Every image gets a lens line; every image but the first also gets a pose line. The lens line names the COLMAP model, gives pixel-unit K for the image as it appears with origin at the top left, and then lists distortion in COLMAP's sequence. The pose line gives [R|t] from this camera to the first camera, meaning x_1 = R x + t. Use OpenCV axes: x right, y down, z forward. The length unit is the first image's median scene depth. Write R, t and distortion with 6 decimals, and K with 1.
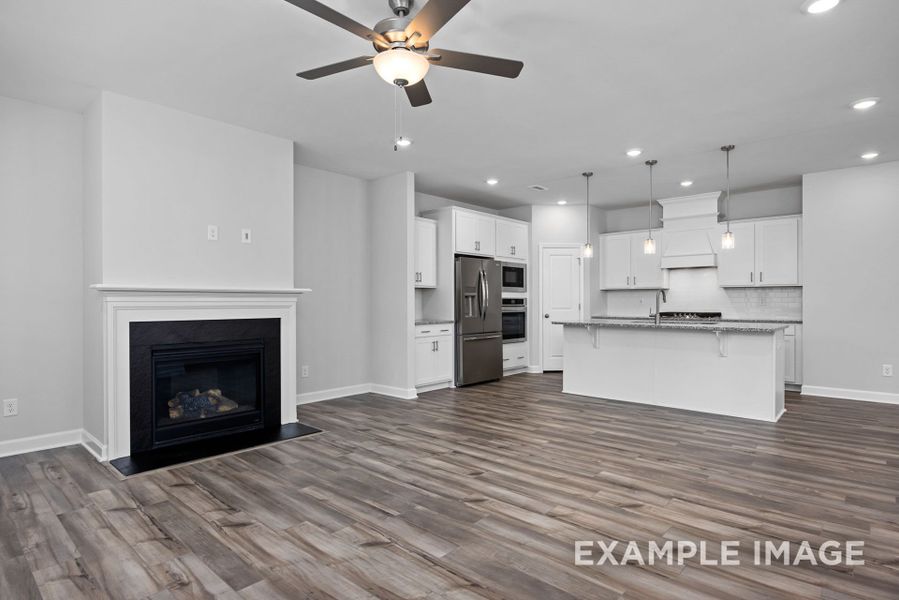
lens RADIAL K [[490.6, 0, 451.5], [0, 490.6, 302.3], [0, 0, 1]] dist [-0.006708, -0.000959]
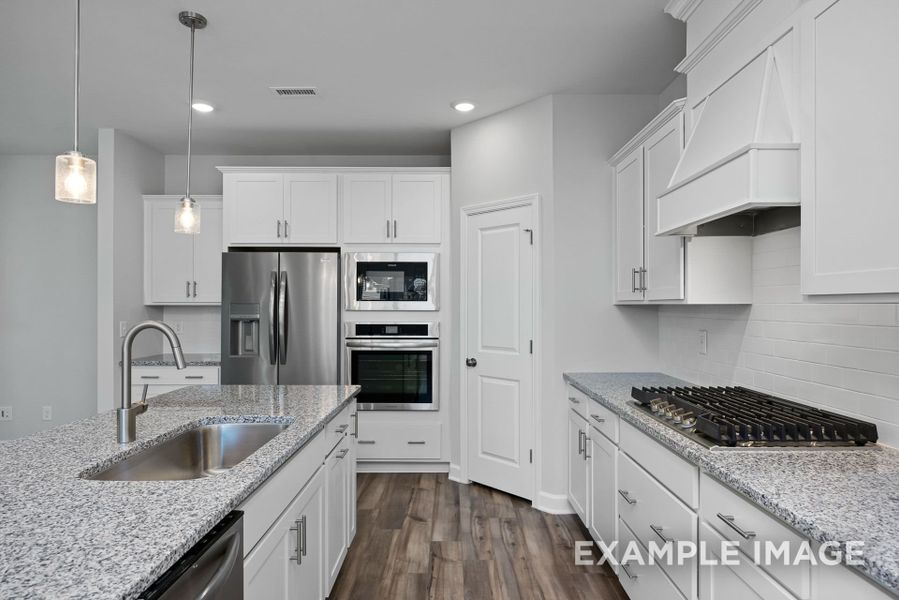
lens RADIAL K [[490.6, 0, 450.3], [0, 490.6, 299.9], [0, 0, 1]] dist [-0.006708, -0.000959]
pose [[0.675260, -0.002488, -0.737576, 0.543658], [-0.002982, 0.999977, -0.006103, -0.029281], [0.737574, 0.006321, 0.675237, 0.706619]]
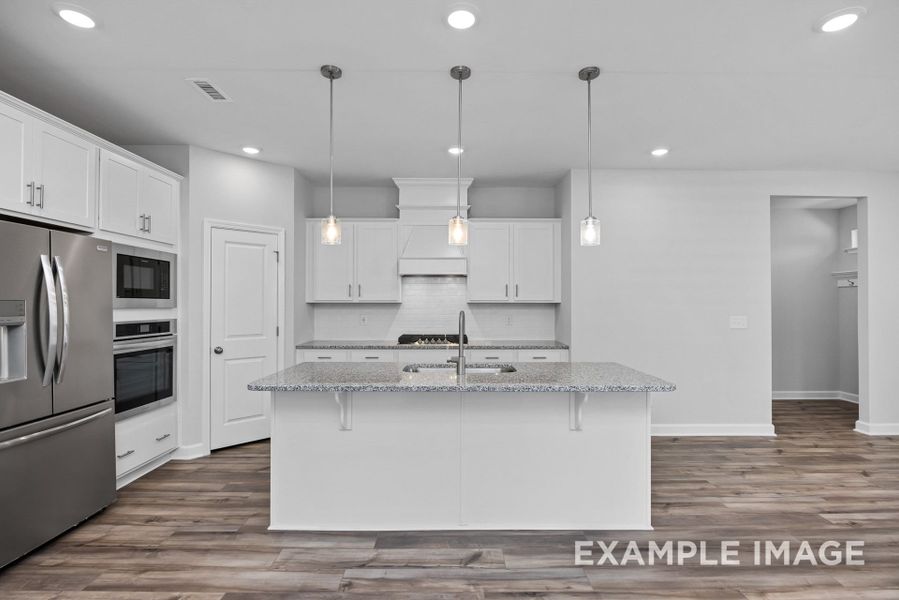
lens RADIAL K [[435.1, 0, 454.9], [0, 435.1, 301.8], [0, 0, 1]] dist [-0.004907, -0.000036]
pose [[0.743926, 0.007038, 0.668225, 0.067399], [-0.002316, 0.999966, -0.007953, -0.025014], [-0.668258, 0.004368, 0.743917, 0.477527]]
